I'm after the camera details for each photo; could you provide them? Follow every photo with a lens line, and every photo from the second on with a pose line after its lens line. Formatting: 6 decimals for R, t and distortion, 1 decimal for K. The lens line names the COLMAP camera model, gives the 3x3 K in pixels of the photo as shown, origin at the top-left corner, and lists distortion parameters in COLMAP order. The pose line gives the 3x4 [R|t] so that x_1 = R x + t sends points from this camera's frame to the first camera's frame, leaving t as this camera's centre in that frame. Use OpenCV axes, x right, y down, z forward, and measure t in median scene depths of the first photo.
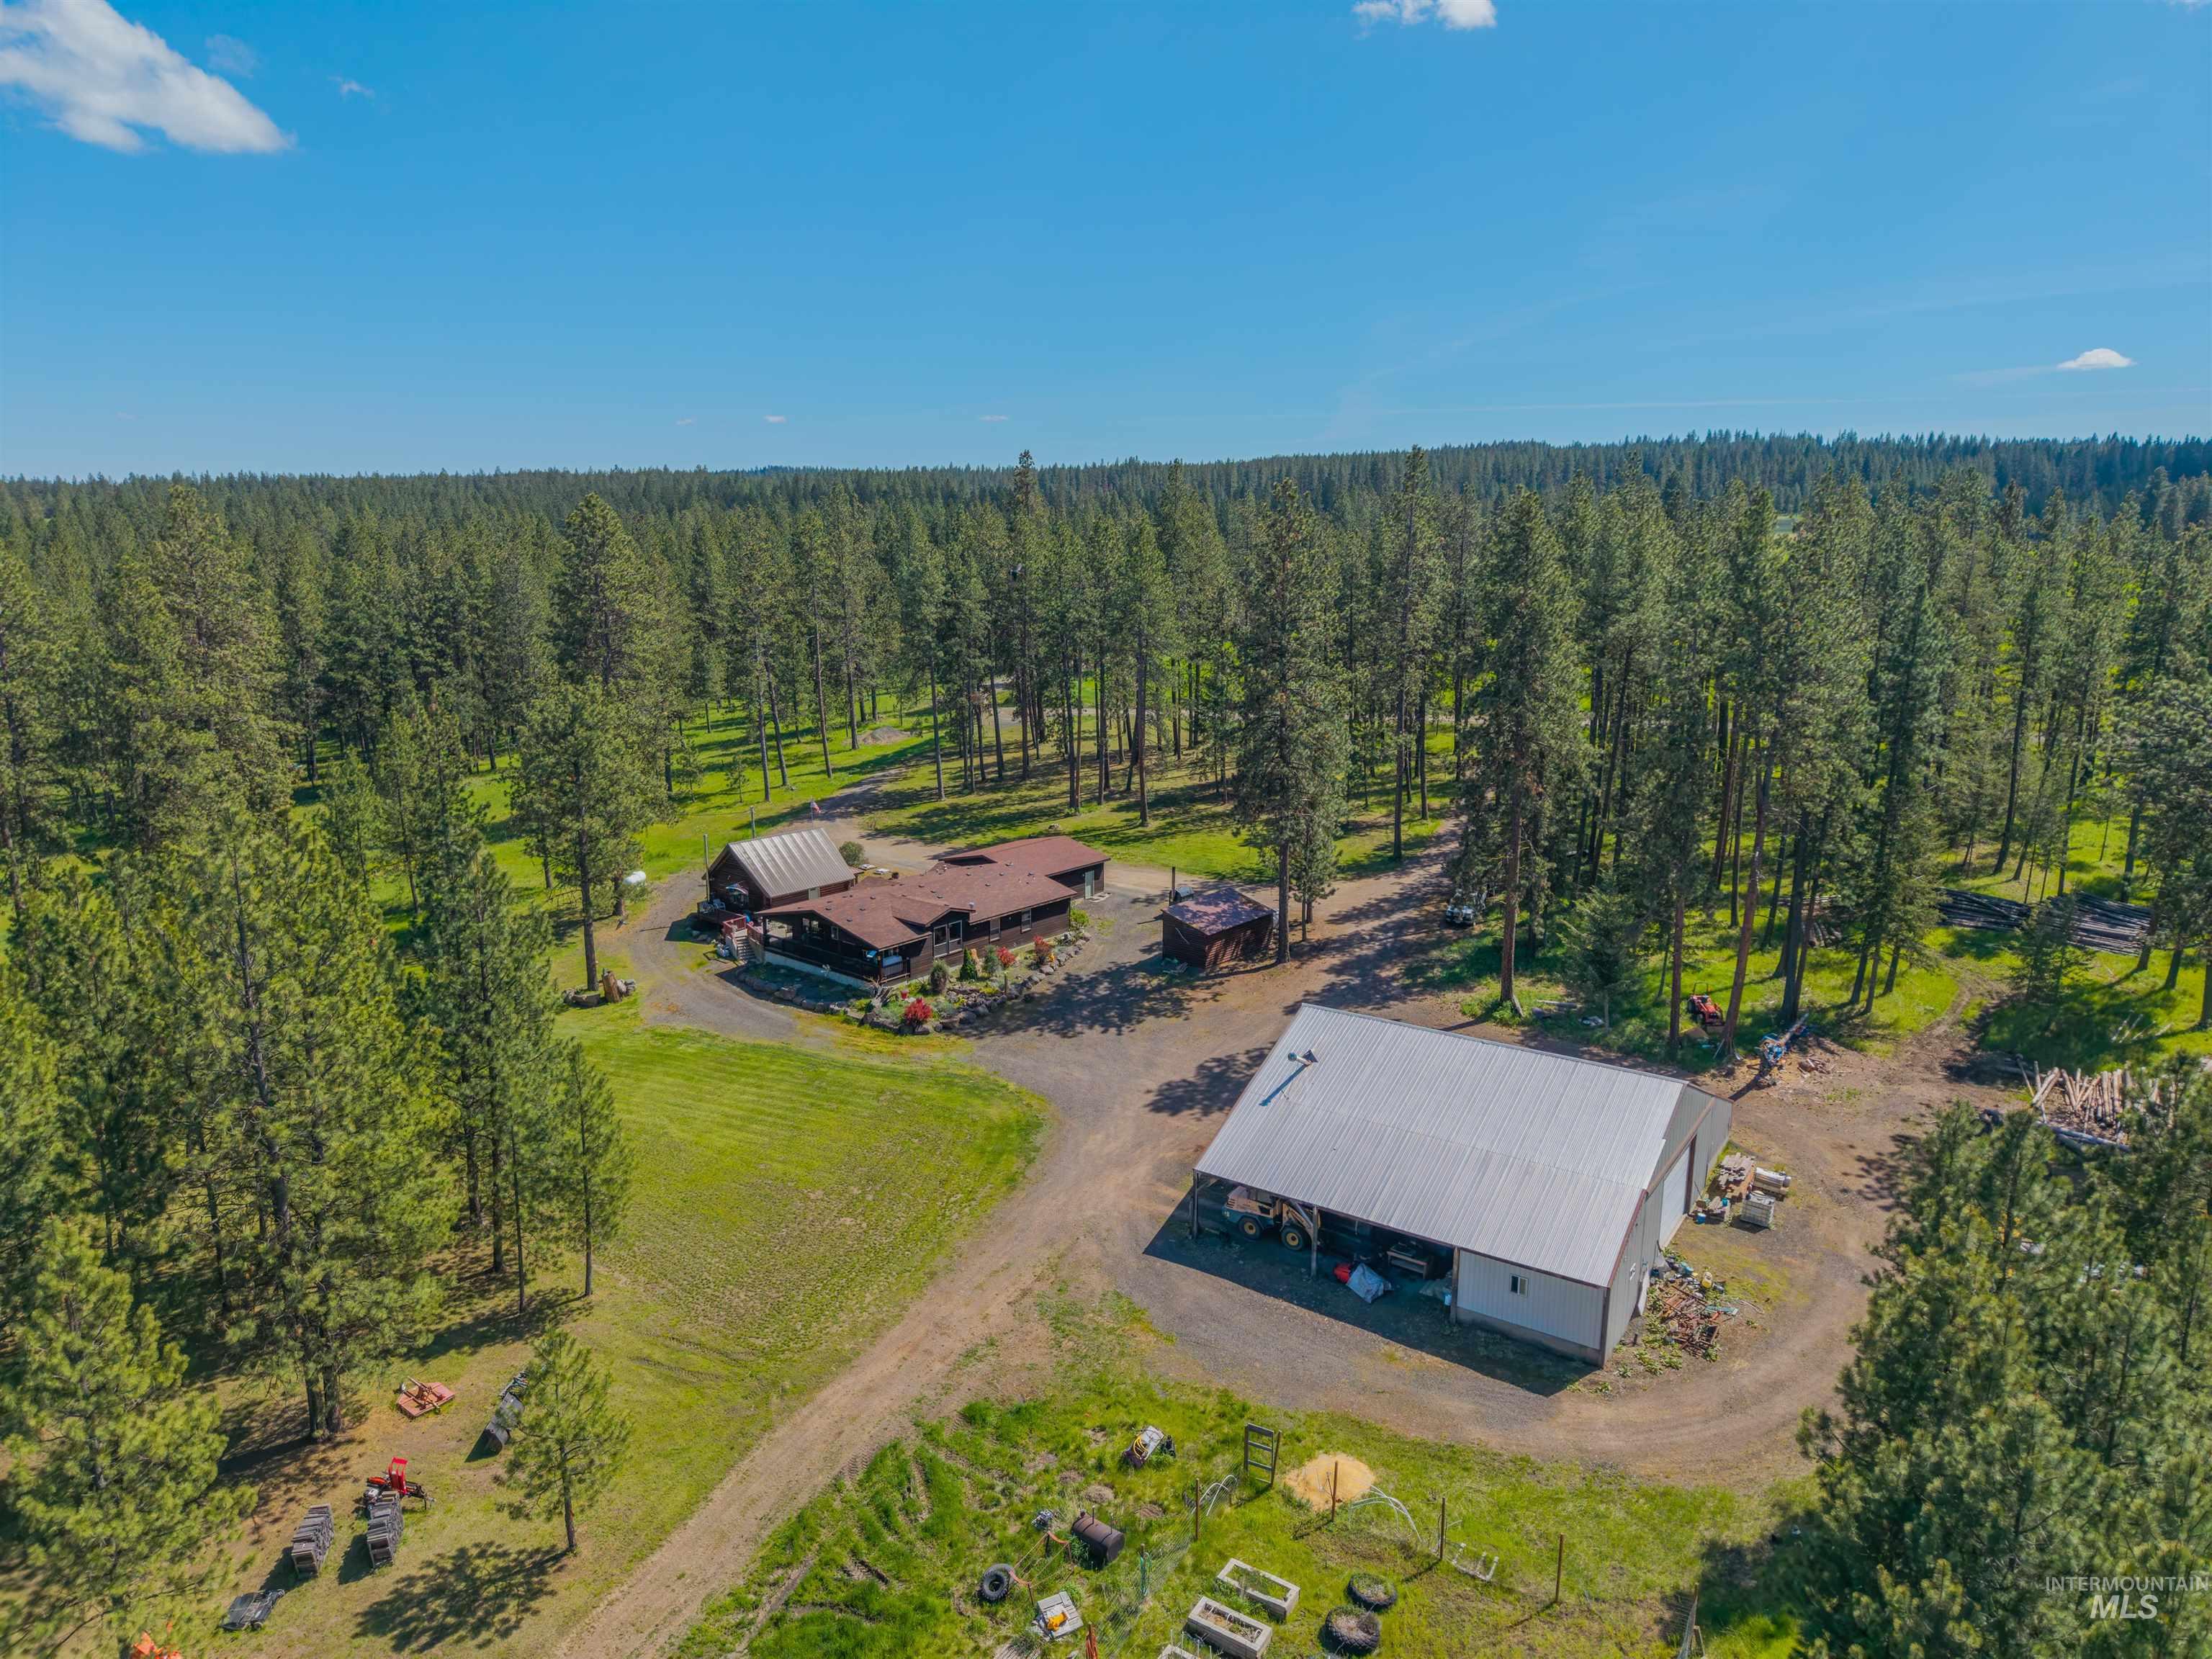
lens RADIAL K [[1505.3, 0, 1106.0], [0, 1505.3, 829.5], [0, 0, 1]] dist [0.039609, -0.034369]
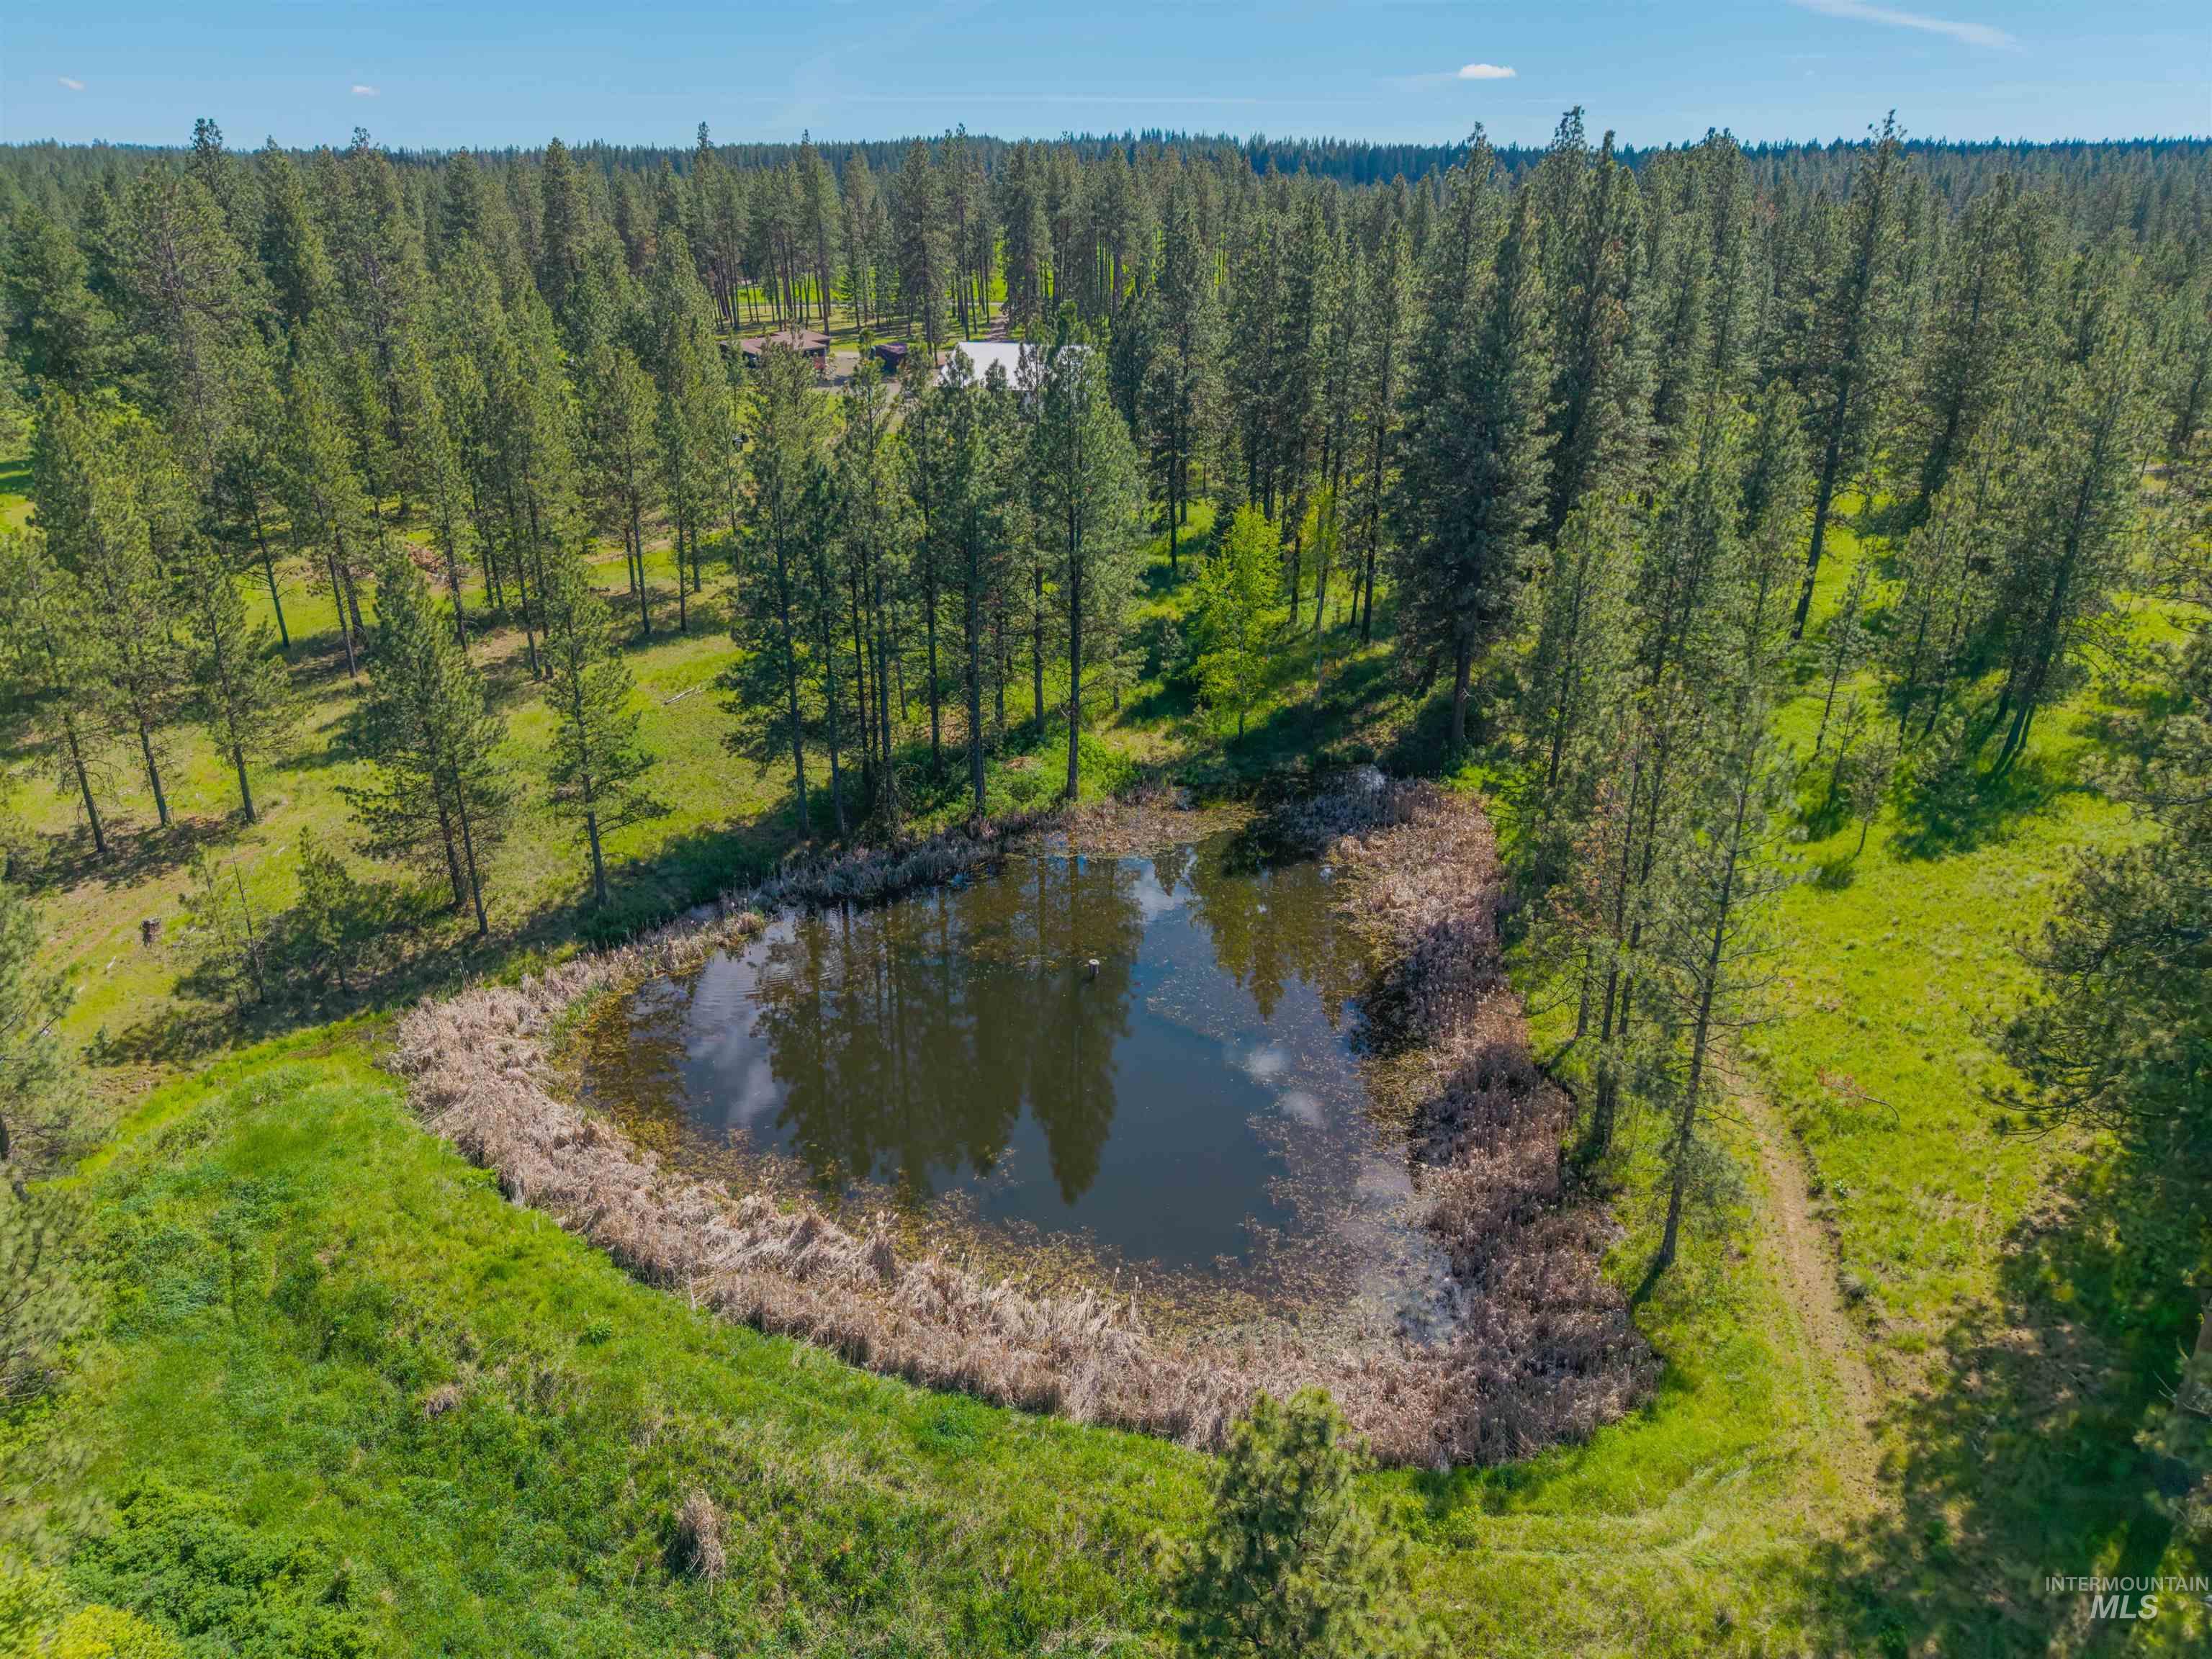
lens RADIAL K [[1505.3, 0, 1106.0], [0, 1505.3, 829.5], [0, 0, 1]] dist [0.039609, -0.034369]
pose [[0.942196, -0.120074, 0.312809, -0.437402], [0.062345, 0.980105, 0.188434, 0.367665], [-0.329212, -0.158039, 0.930937, -1.335702]]
